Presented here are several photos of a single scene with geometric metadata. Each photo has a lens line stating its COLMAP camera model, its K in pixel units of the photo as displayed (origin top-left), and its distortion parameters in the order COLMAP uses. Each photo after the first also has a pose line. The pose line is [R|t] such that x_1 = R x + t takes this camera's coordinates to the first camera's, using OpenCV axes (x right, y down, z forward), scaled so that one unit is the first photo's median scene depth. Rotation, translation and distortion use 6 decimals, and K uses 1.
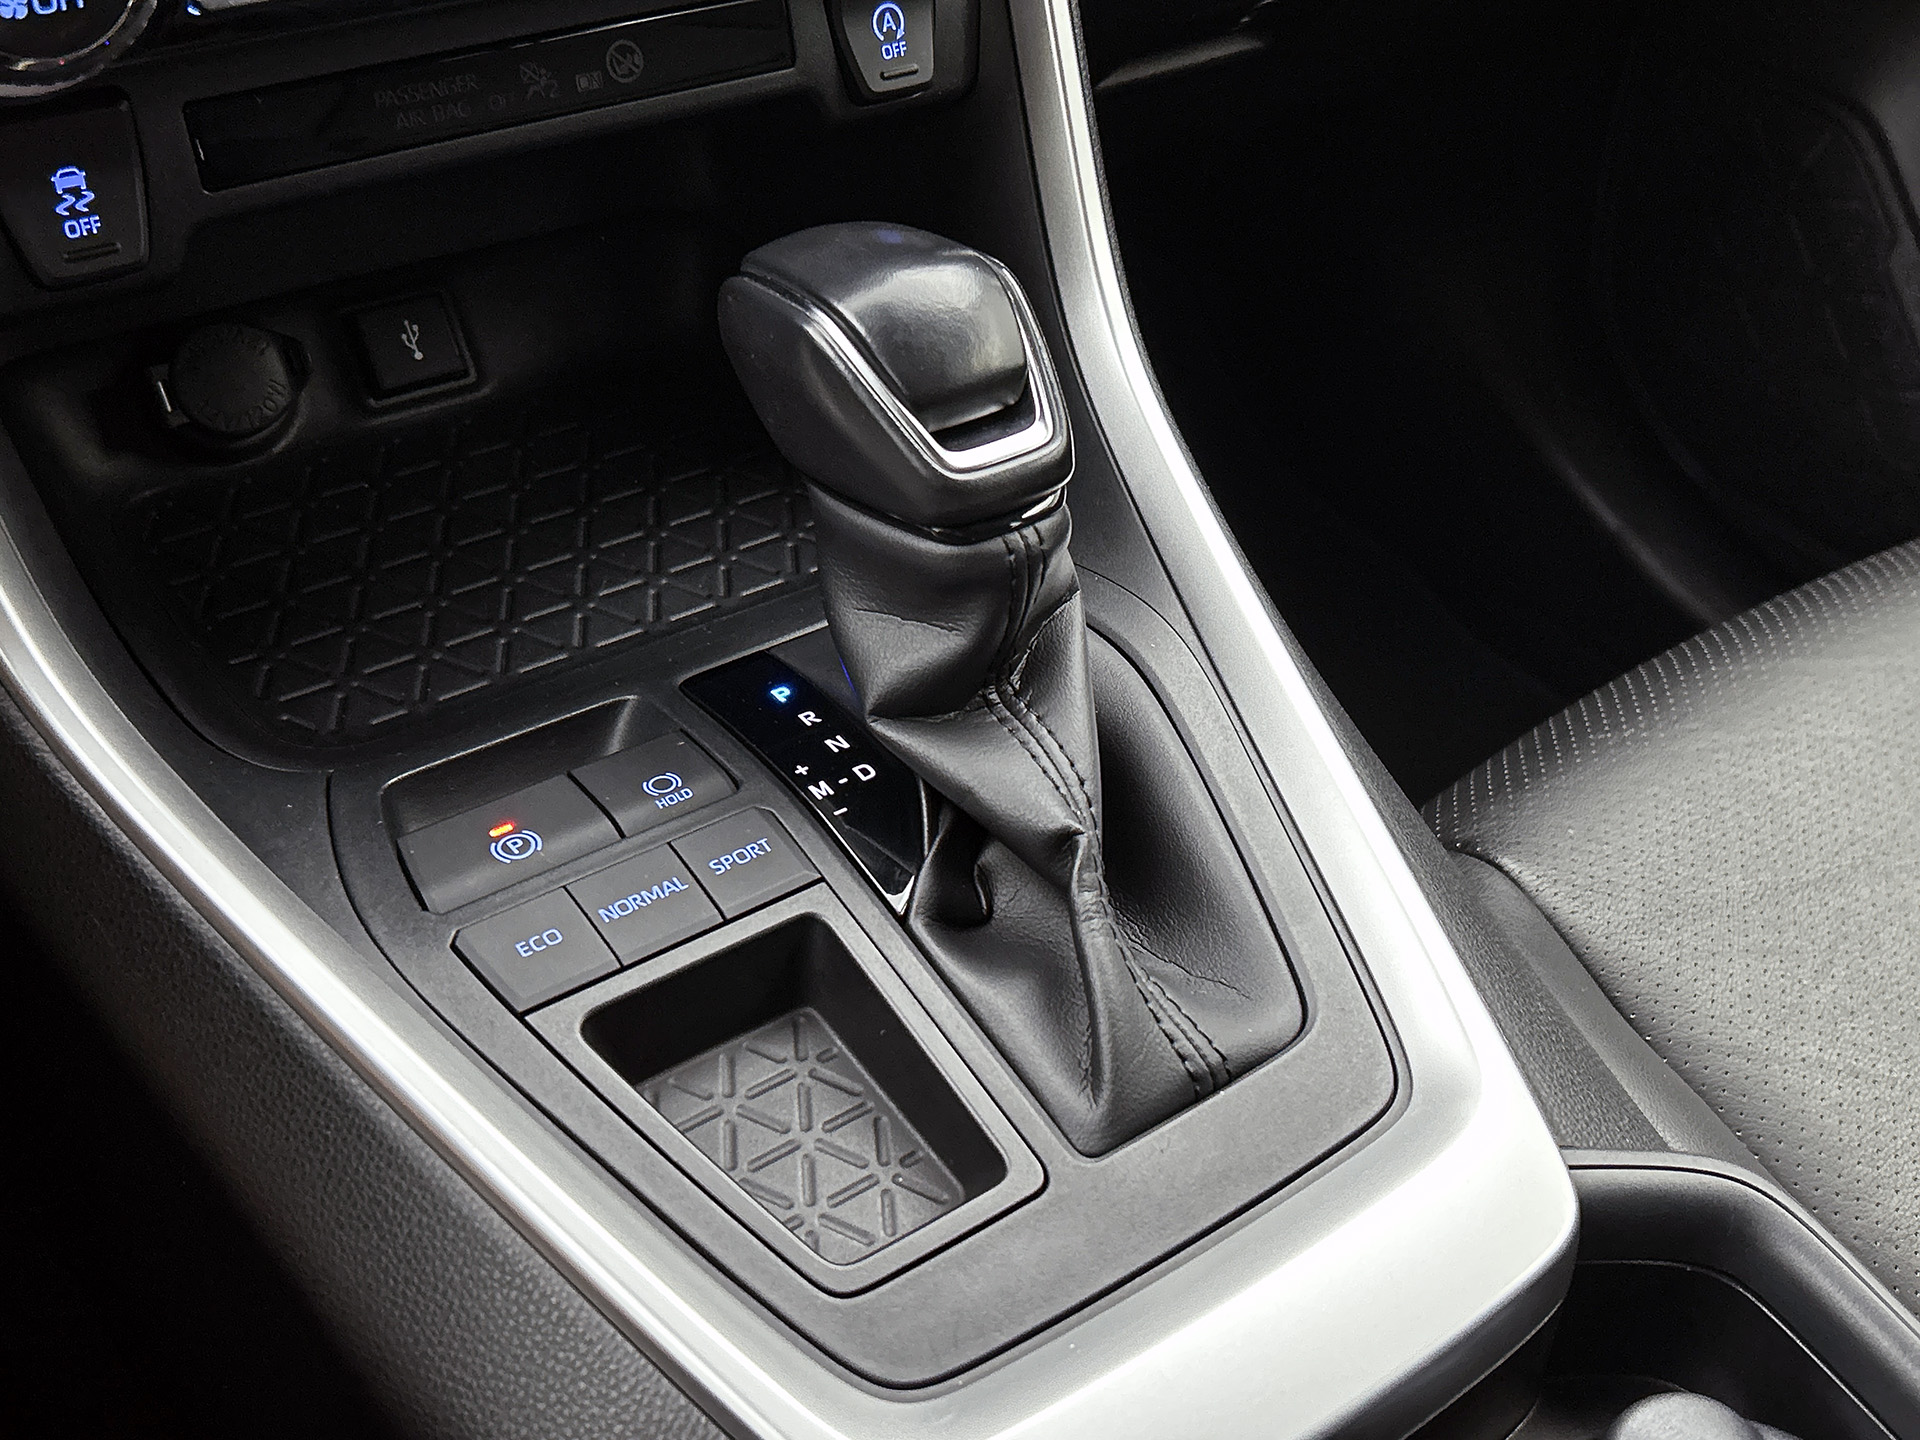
lens RADIAL K [[2098.3, 0, 959.6], [0, 2098.3, 757.1], [0, 0, 1]] dist [0.108112, -0.225900]
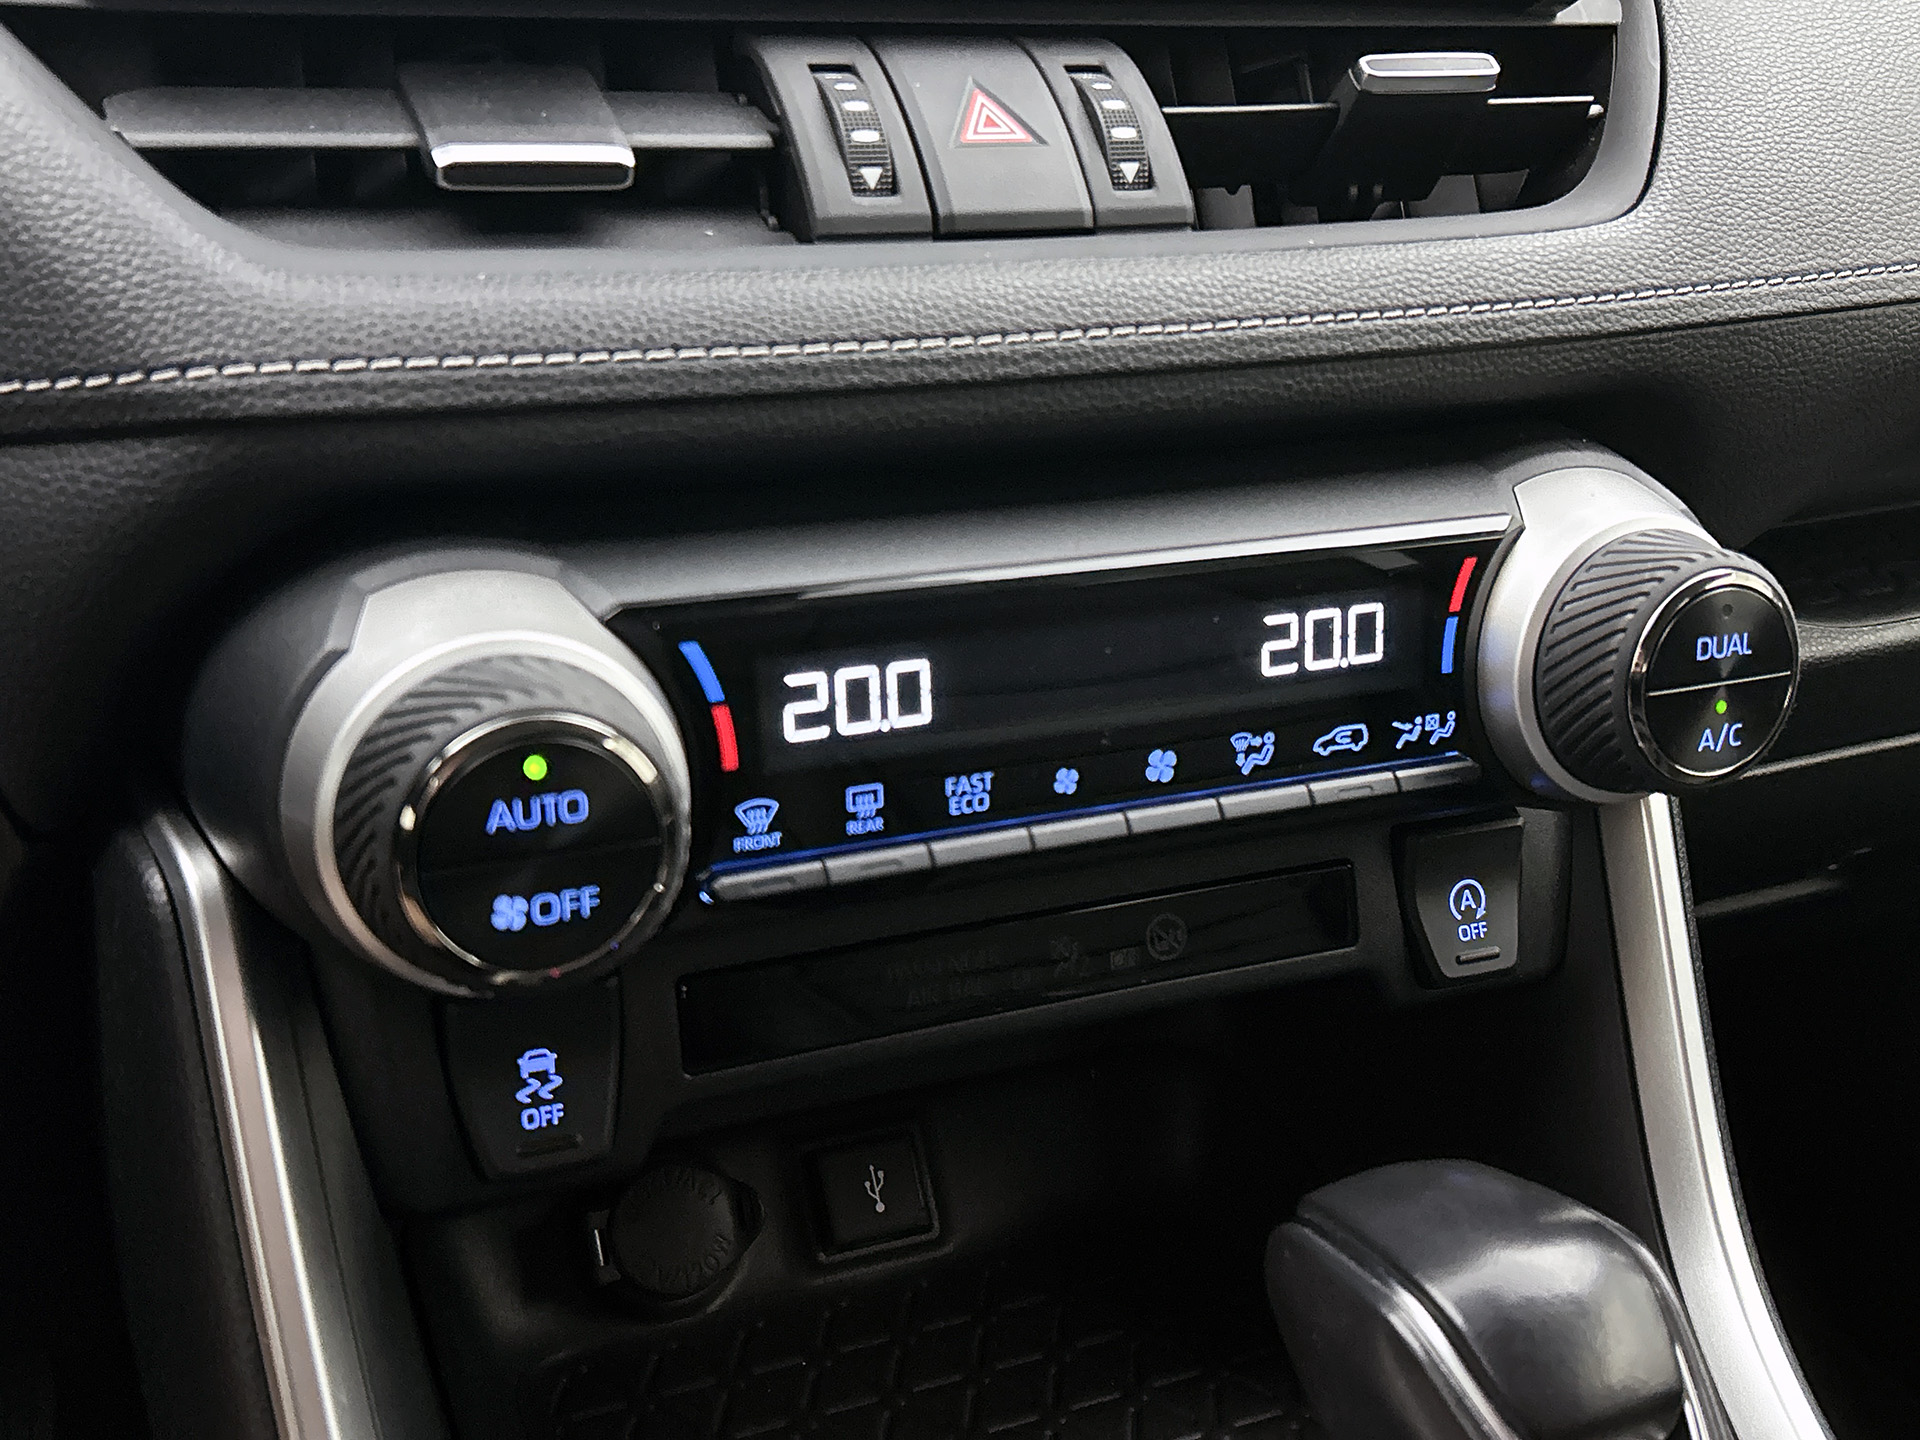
lens RADIAL K [[2103.1, 0, 960.0], [0, 2103.1, 720.0], [0, 0, 1]] dist [0.097813, -0.271261]
pose [[0.978844, 0.049994, -0.198404, -0.073292], [-0.113859, 0.938773, -0.325179, -0.120661], [0.170000, 0.340890, 0.924605, 0.156699]]
